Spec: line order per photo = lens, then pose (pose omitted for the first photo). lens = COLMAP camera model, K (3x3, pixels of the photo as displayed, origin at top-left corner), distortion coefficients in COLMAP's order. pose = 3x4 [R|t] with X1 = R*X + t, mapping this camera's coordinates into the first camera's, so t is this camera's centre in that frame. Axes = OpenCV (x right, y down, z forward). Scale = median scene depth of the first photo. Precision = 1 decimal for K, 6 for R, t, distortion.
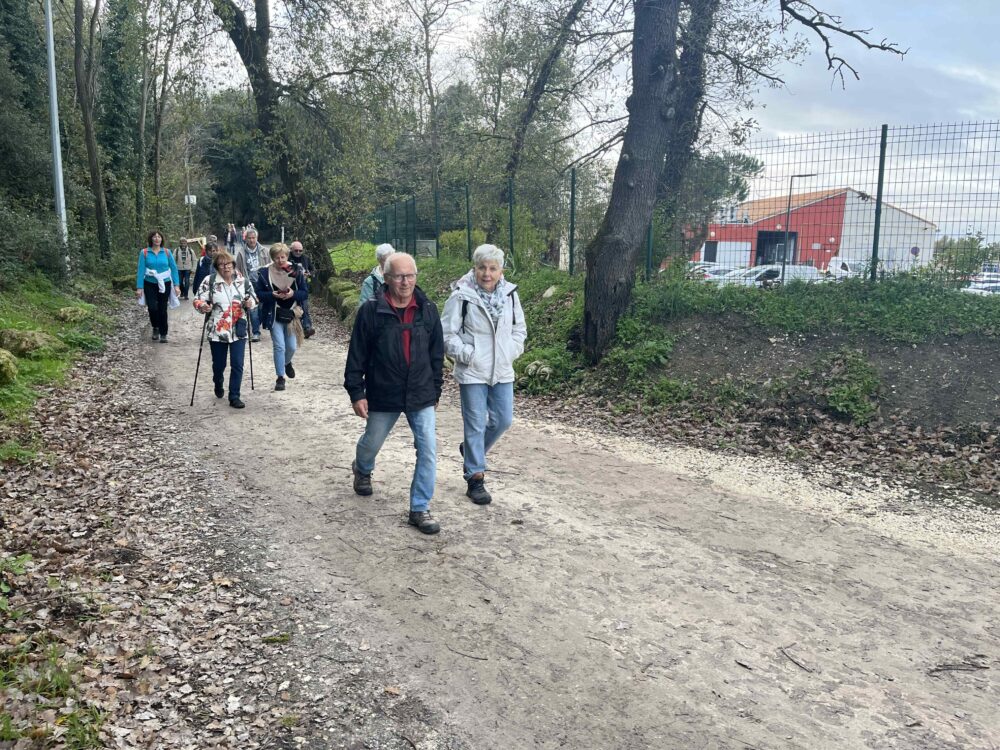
lens RADIAL K [[754.3, 0, 508.8], [0, 754.3, 376.7], [0, 0, 1]] dist [0.087012, -0.117248]
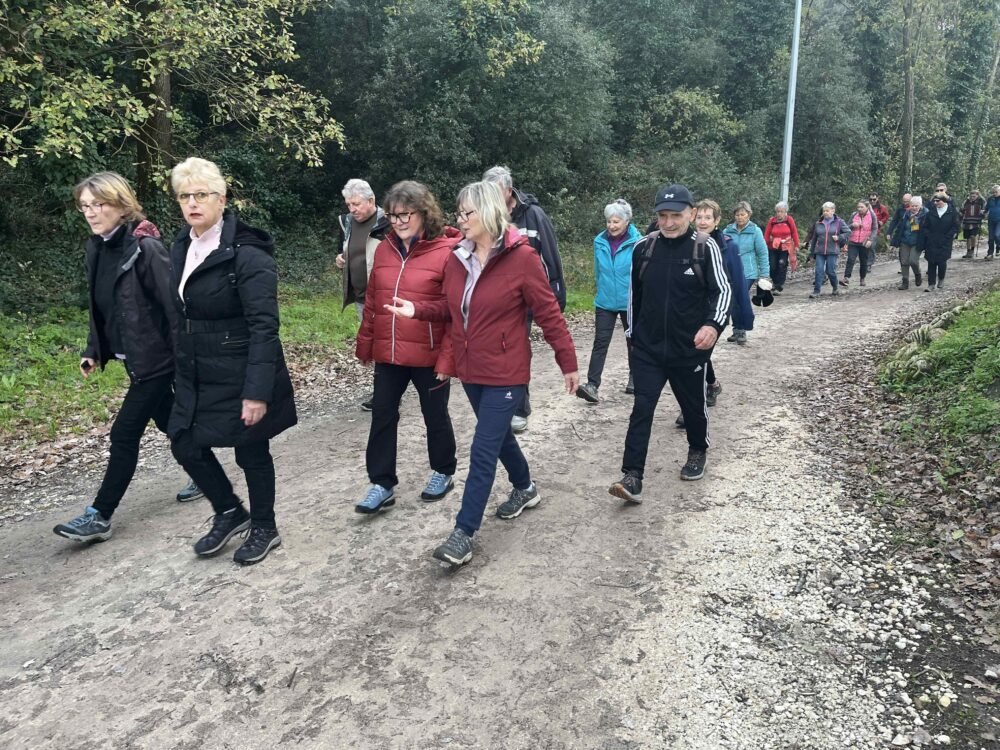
lens RADIAL K [[754.3, 0, 503.0], [0, 754.3, 374.2], [0, 0, 1]] dist [0.087012, -0.117248]
pose [[0.440472, 0.175072, -0.880531, 0.691822], [-0.135764, 0.982511, 0.127435, -0.050870], [0.887442, 0.063413, 0.456537, 0.417088]]
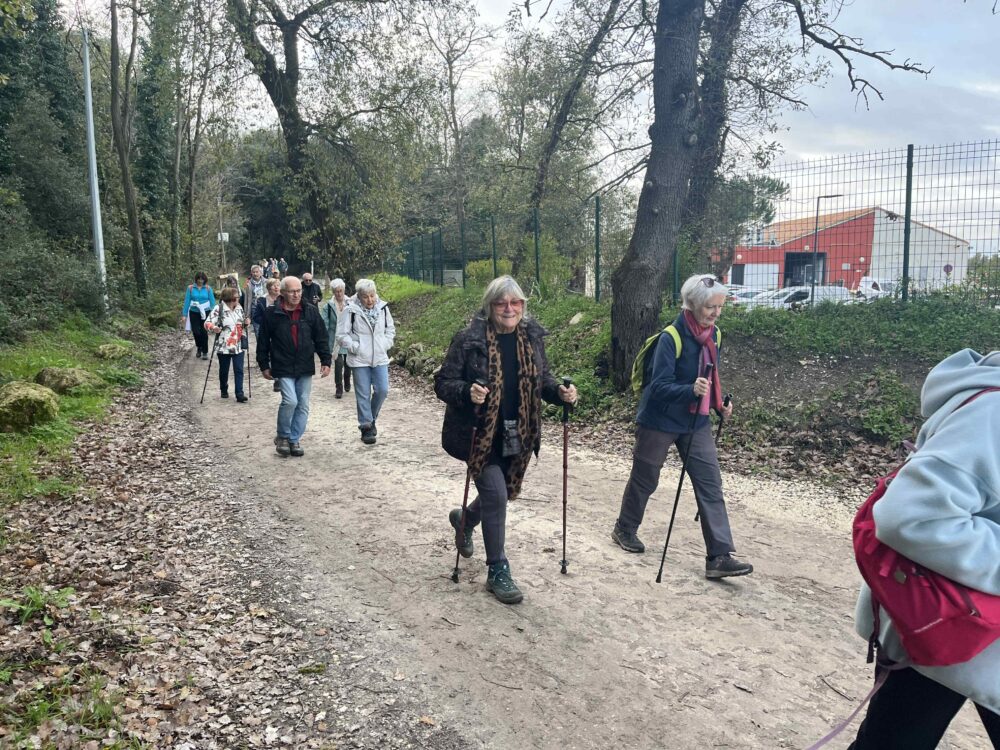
lens RADIAL K [[754.3, 0, 508.6], [0, 754.3, 377.5], [0, 0, 1]] dist [0.087012, -0.117248]
pose [[0.999116, -0.019817, -0.037065, -0.000180], [0.018496, 0.999193, -0.035653, -0.000353], [0.037741, 0.034936, 0.998677, -0.004982]]
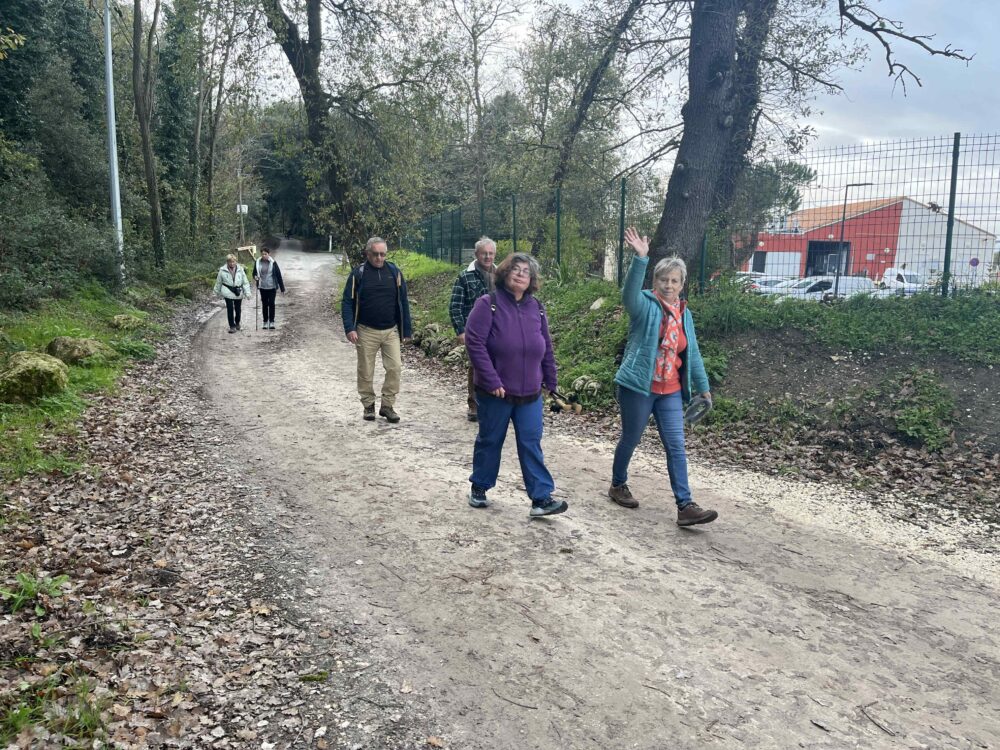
lens RADIAL K [[754.3, 0, 508.5], [0, 754.3, 375.0], [0, 0, 1]] dist [0.087012, -0.117248]
pose [[0.998338, 0.013545, -0.056022, -0.007856], [-0.014296, 0.999813, -0.013023, -0.010452], [0.055836, 0.013802, 0.998345, 0.031802]]
